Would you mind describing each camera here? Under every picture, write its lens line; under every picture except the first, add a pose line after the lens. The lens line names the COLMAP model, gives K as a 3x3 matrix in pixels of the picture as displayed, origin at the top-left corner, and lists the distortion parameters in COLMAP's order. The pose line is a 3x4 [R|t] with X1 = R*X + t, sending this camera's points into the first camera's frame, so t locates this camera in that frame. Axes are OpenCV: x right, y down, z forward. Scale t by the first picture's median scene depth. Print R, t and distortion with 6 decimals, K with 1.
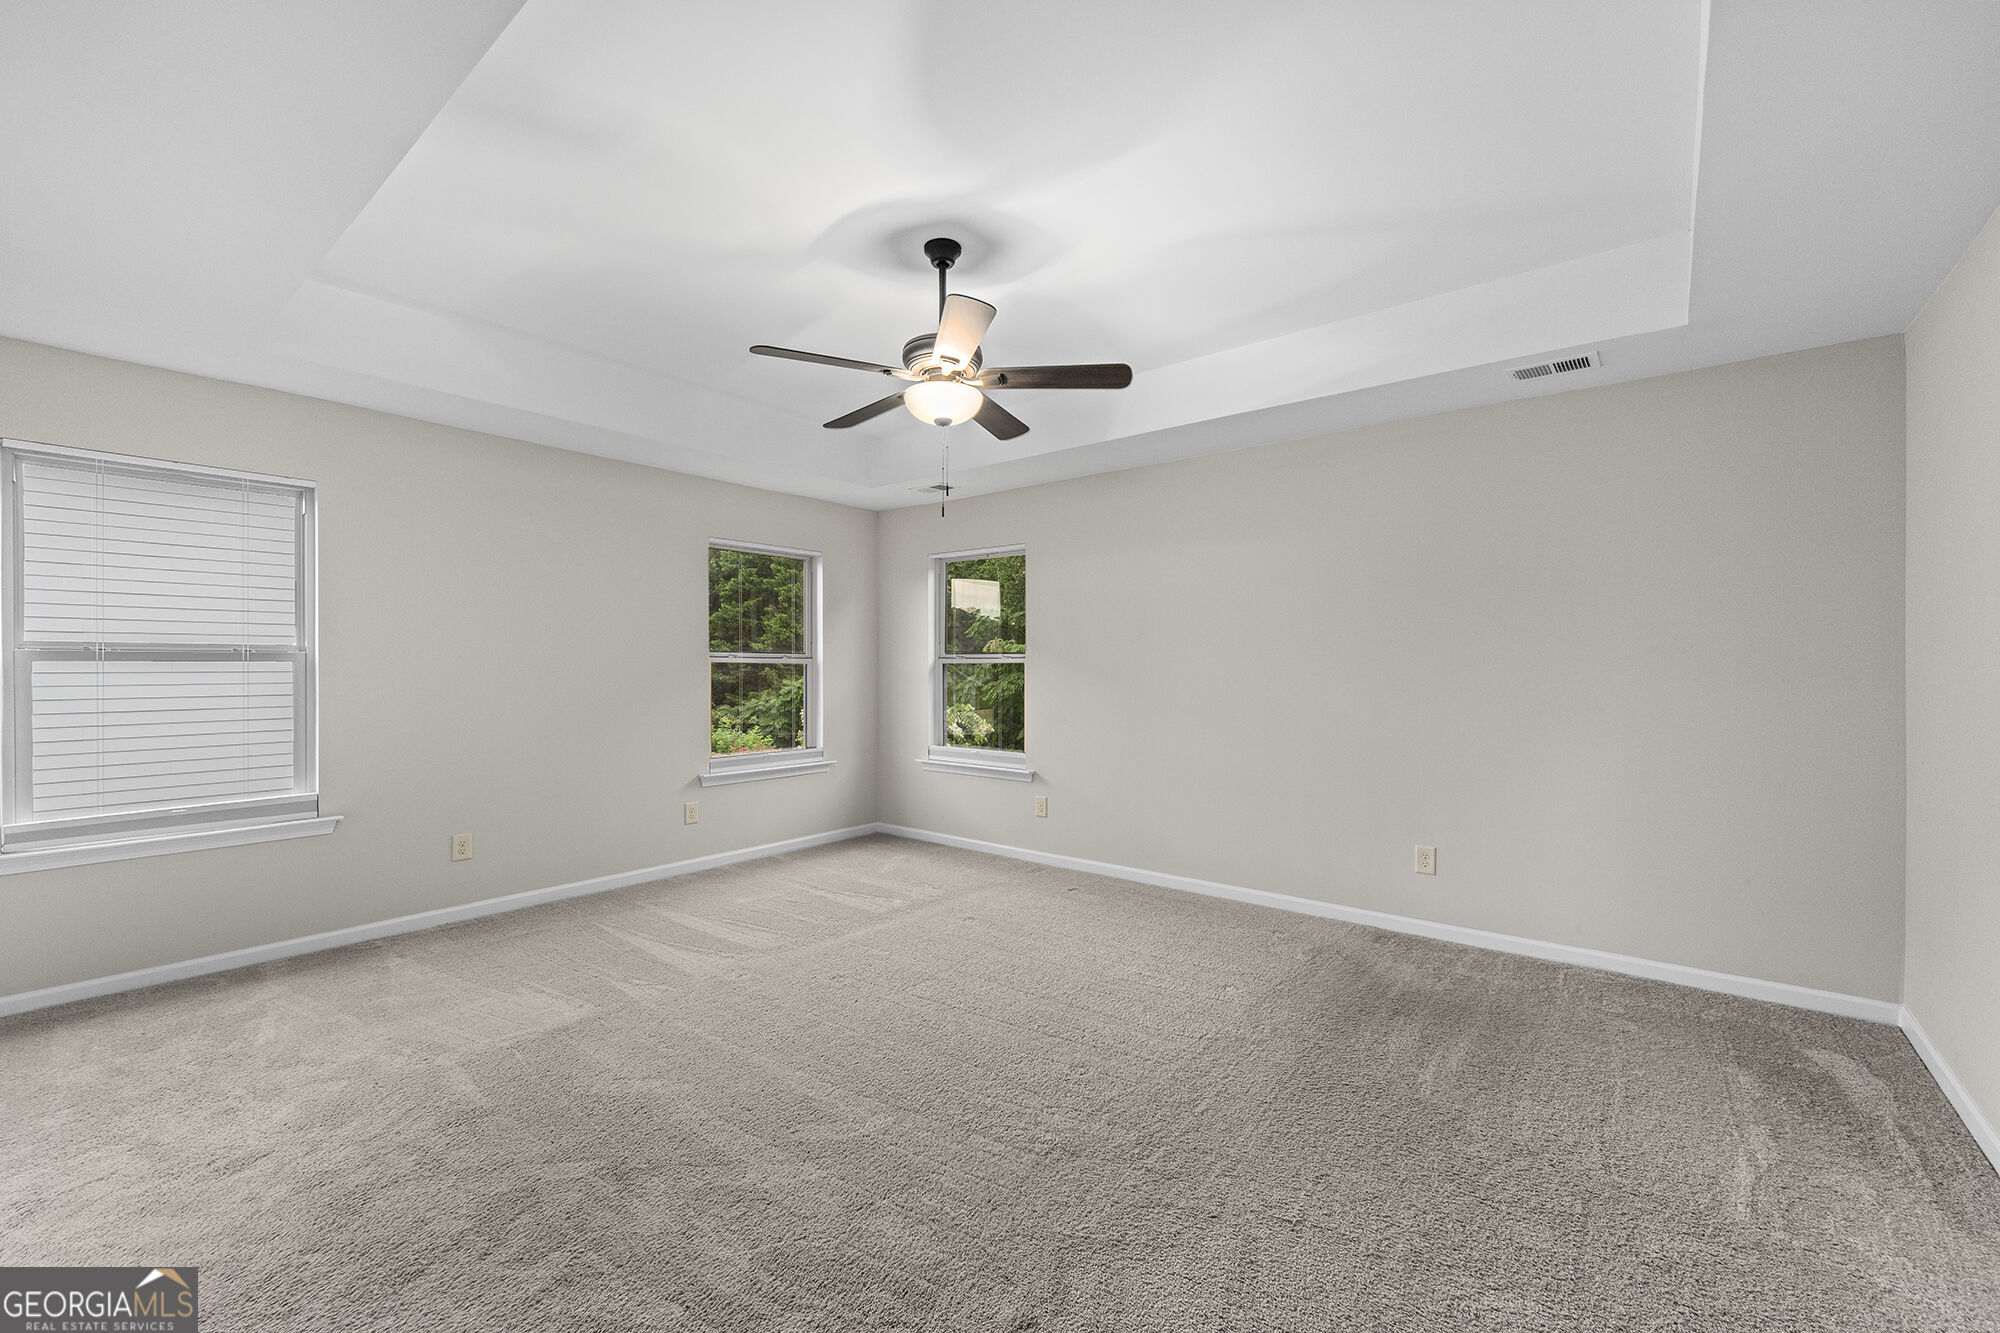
lens RADIAL K [[814.2, 0, 1000.0], [0, 814.2, 666.5], [0, 0, 1]] dist [0.000254, -0.000062]
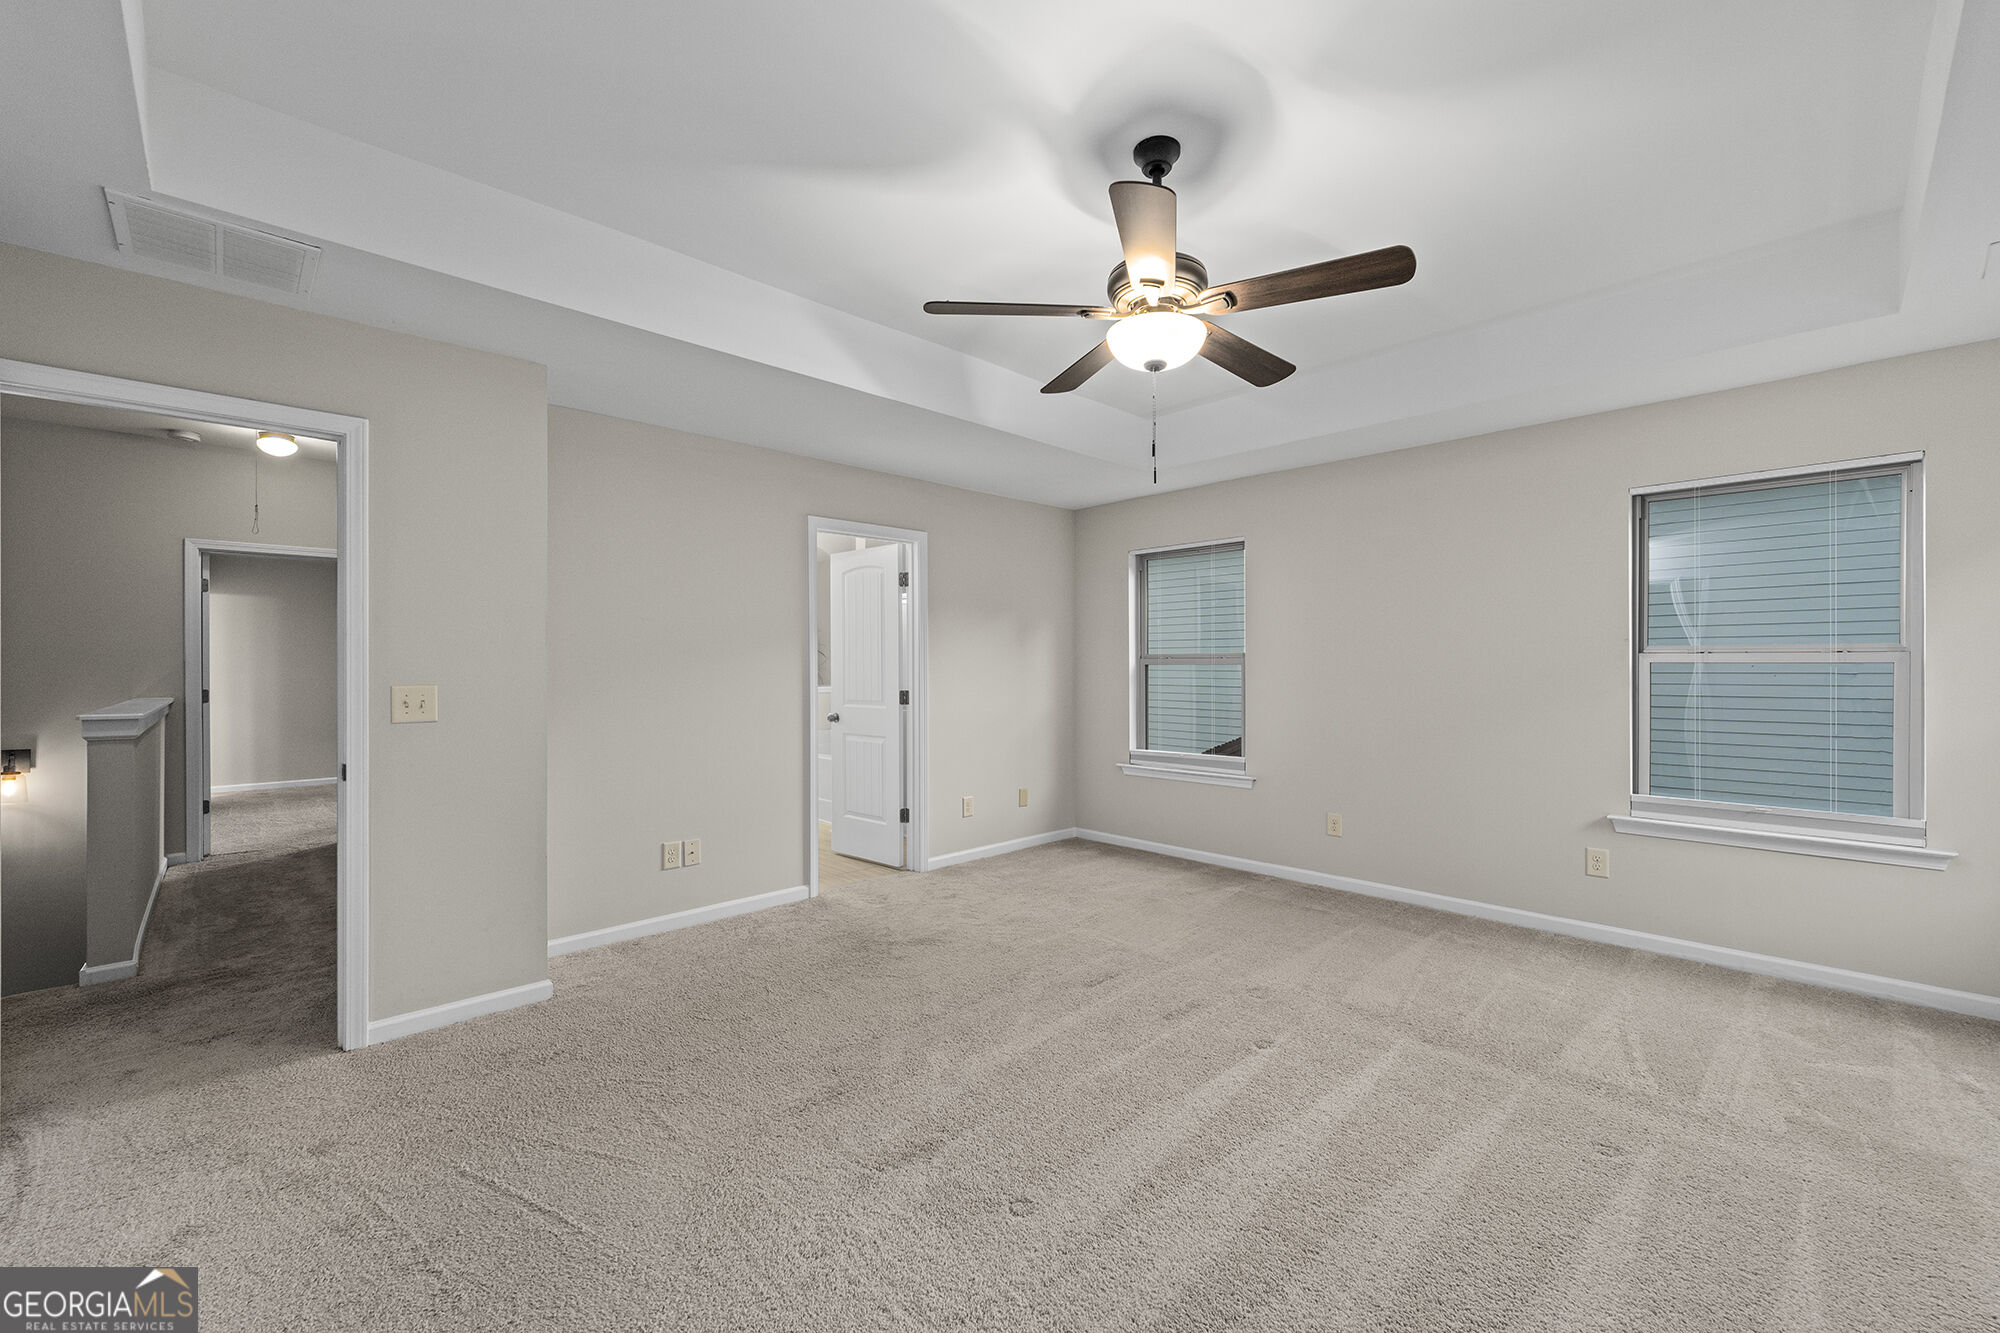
lens RADIAL K [[814.2, 0, 1000.0], [0, 814.2, 666.5], [0, 0, 1]] dist [0.000254, -0.000062]
pose [[-0.112634, 0.002840, -0.993632, 0.639919], [-0.001024, 0.999995, 0.002974, -0.005840], [0.993636, 0.001353, -0.112631, 0.789793]]
